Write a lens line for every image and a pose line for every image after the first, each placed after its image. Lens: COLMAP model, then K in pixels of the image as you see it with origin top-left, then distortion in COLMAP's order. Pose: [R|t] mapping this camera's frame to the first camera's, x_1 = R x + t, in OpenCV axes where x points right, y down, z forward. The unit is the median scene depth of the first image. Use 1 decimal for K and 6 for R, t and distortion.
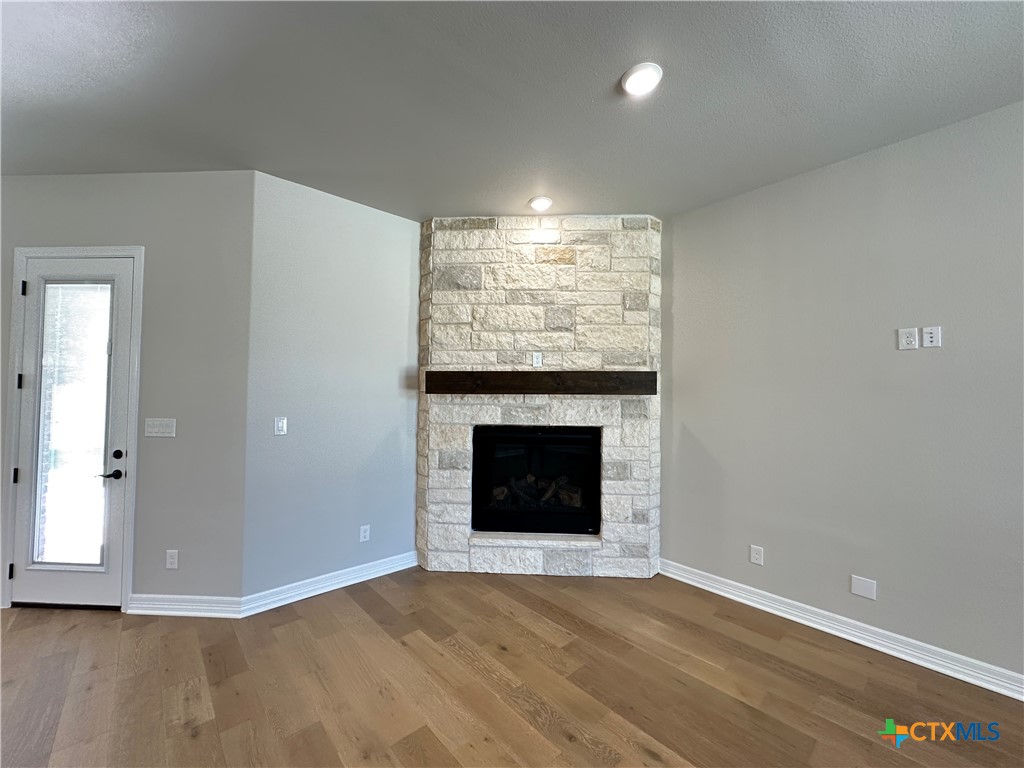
lens RADIAL K [[407.8, 0, 510.6], [0, 407.8, 384.0], [0, 0, 1]] dist [-0.001941, -0.000032]
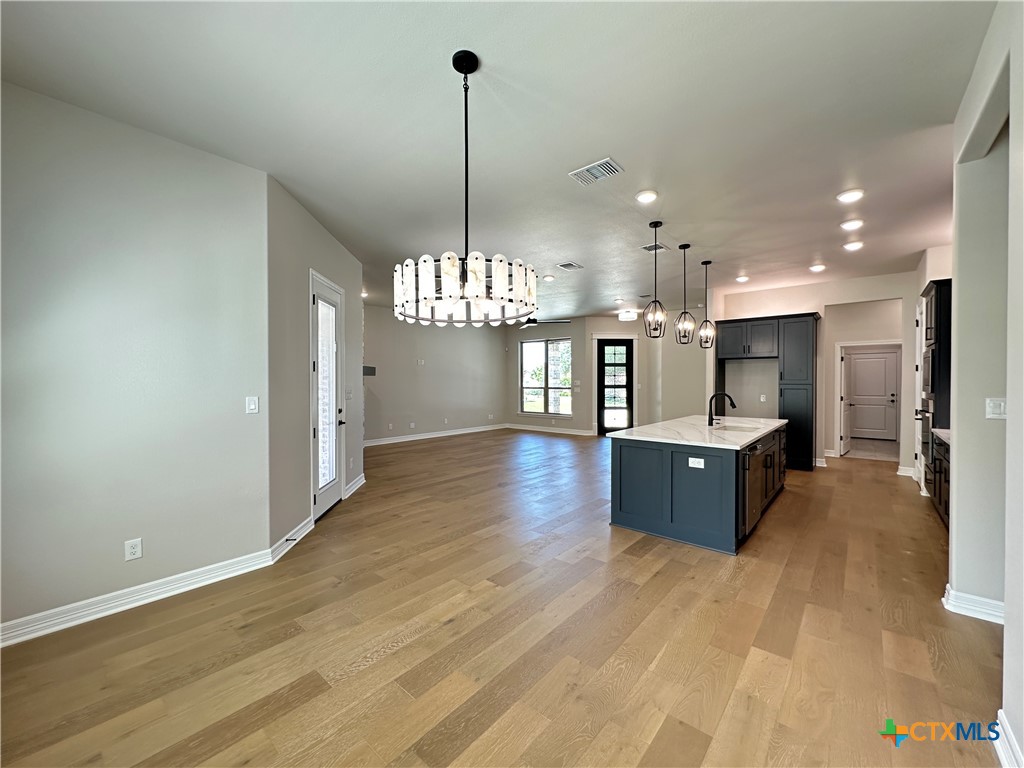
lens RADIAL K [[406.9, 0, 512.0], [0, 406.9, 384.0], [0, 0, 1]] dist [0.012783, 0.000098]
pose [[-0.129964, -0.020362, 0.991310, -2.226831], [-0.029328, 0.999431, 0.016684, 0.008110], [-0.991085, -0.026905, -0.130487, 0.416590]]
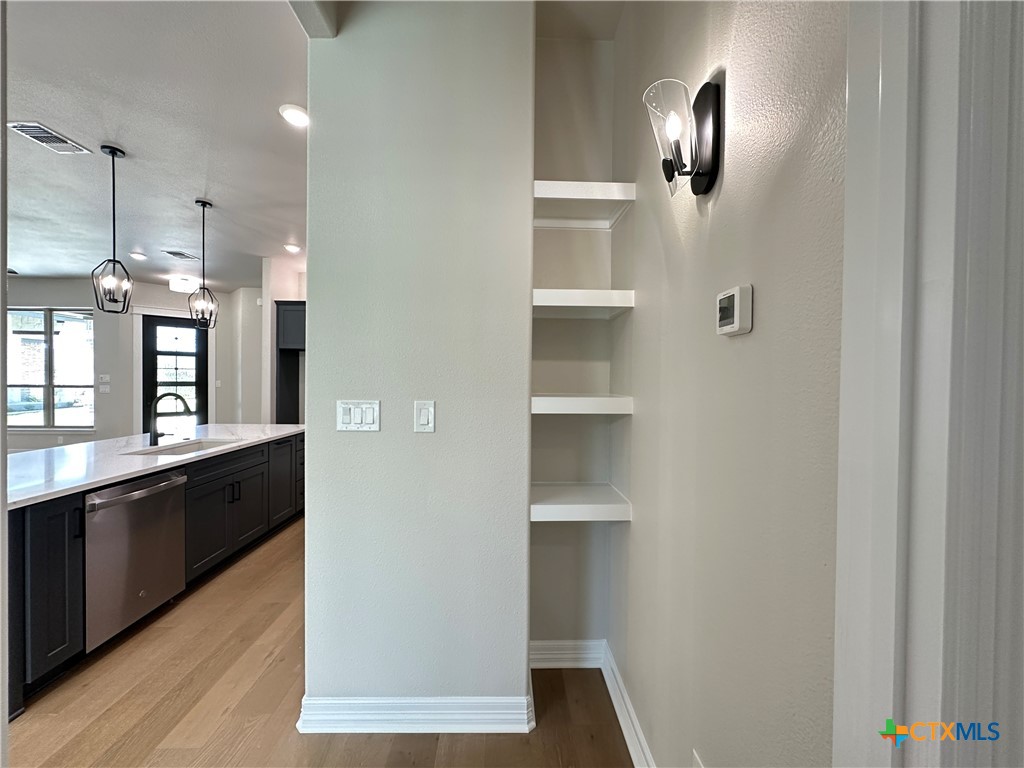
lens RADIAL K [[410.1, 0, 510.4], [0, 410.1, 384.0], [0, 0, 1]] dist [-0.003627, 0.000450]
pose [[-0.756845, -0.025912, 0.653081, -2.085940], [-0.037779, 0.999278, -0.004134, -0.003131], [-0.652502, -0.027802, -0.757277, -0.254174]]
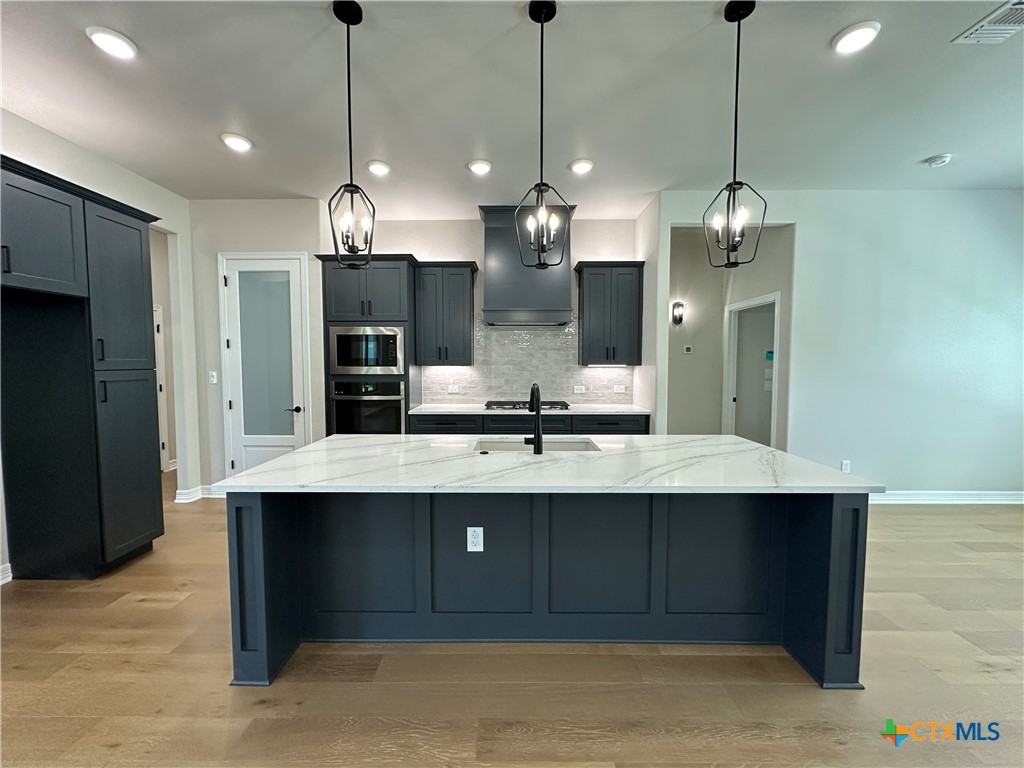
lens RADIAL K [[407.8, 0, 510.6], [0, 407.8, 384.0], [0, 0, 1]] dist [-0.001941, -0.000032]
pose [[-0.673064, 0.031134, -0.738928, -0.453977], [0.015246, 0.999485, 0.028225, 0.018786], [0.739427, 0.007732, -0.673193, -0.010705]]
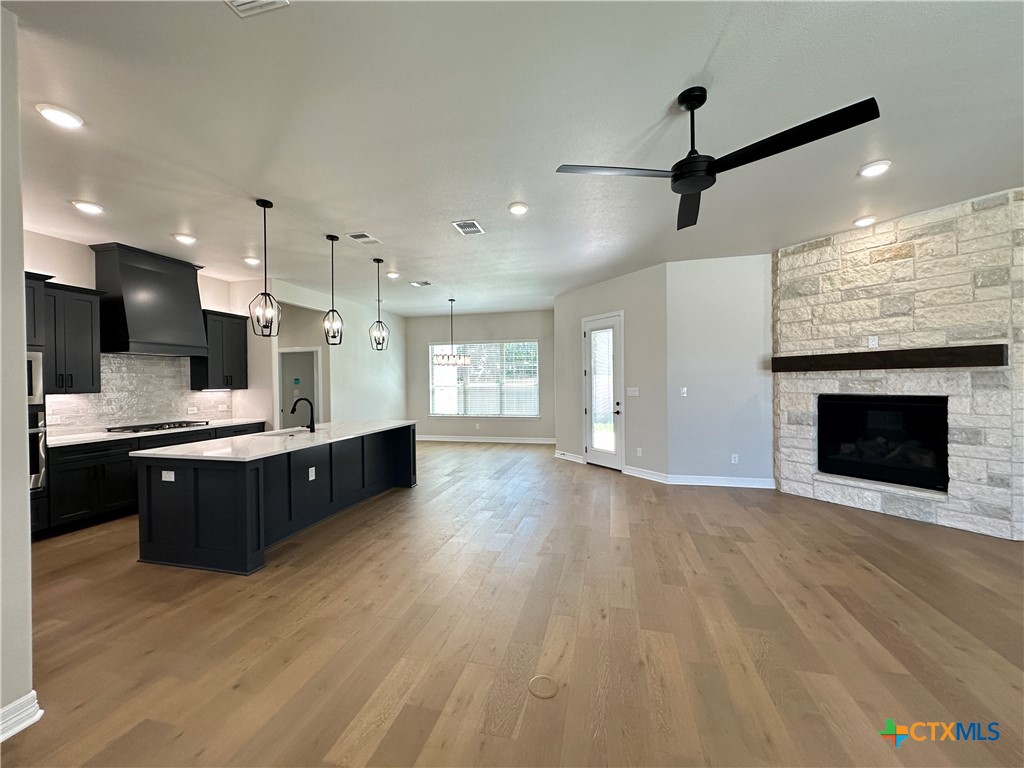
lens RADIAL K [[407.8, 0, 510.6], [0, 407.8, 384.0], [0, 0, 1]] dist [-0.001941, -0.000032]
pose [[0.561222, -0.011121, -0.827590, 0.472096], [0.042606, 0.998972, 0.015469, 0.002233], [0.826568, -0.043942, 0.561119, -0.621472]]
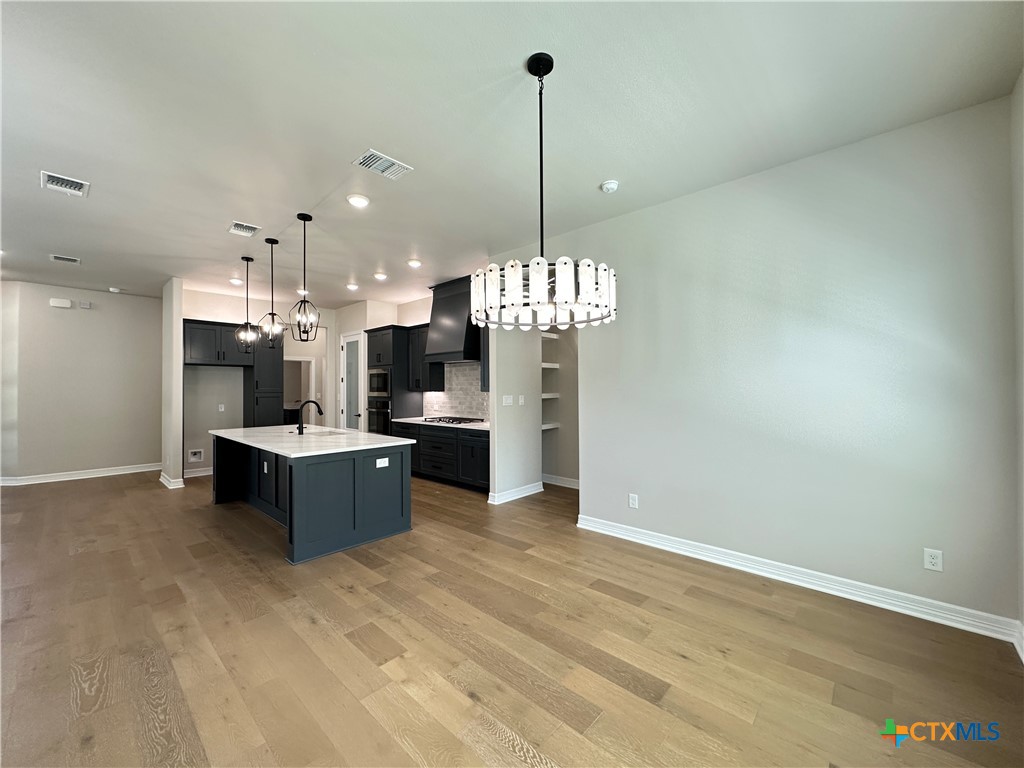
lens RADIAL K [[408.9, 0, 510.5], [0, 408.9, 384.0], [0, 0, 1]] dist [-0.002799, 0.000104]
pose [[-0.995479, -0.007044, -0.094717, -1.521511], [-0.003122, 0.999134, -0.041489, 0.038751], [0.094928, -0.041006, -0.994639, 0.979602]]
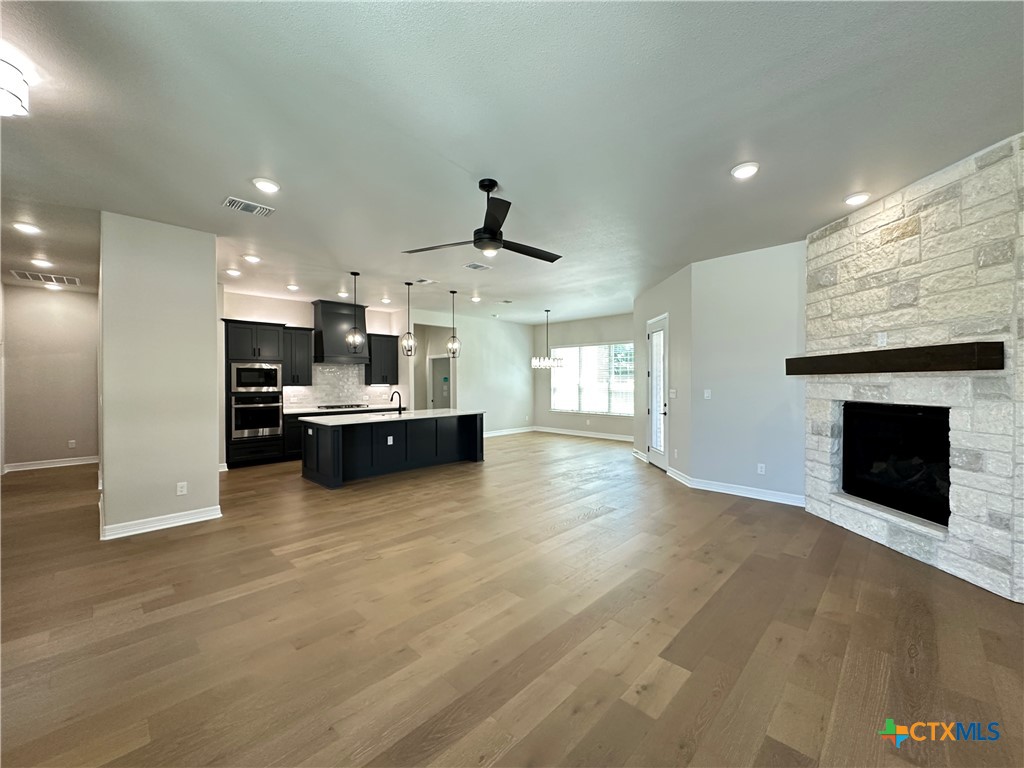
lens RADIAL K [[408.9, 0, 510.5], [0, 408.9, 384.0], [0, 0, 1]] dist [-0.002799, 0.000104]
pose [[0.064961, -0.001924, -0.997886, 1.036281], [0.033158, 0.999450, 0.000232, 0.021350], [0.997337, -0.033103, 0.064989, -0.011791]]
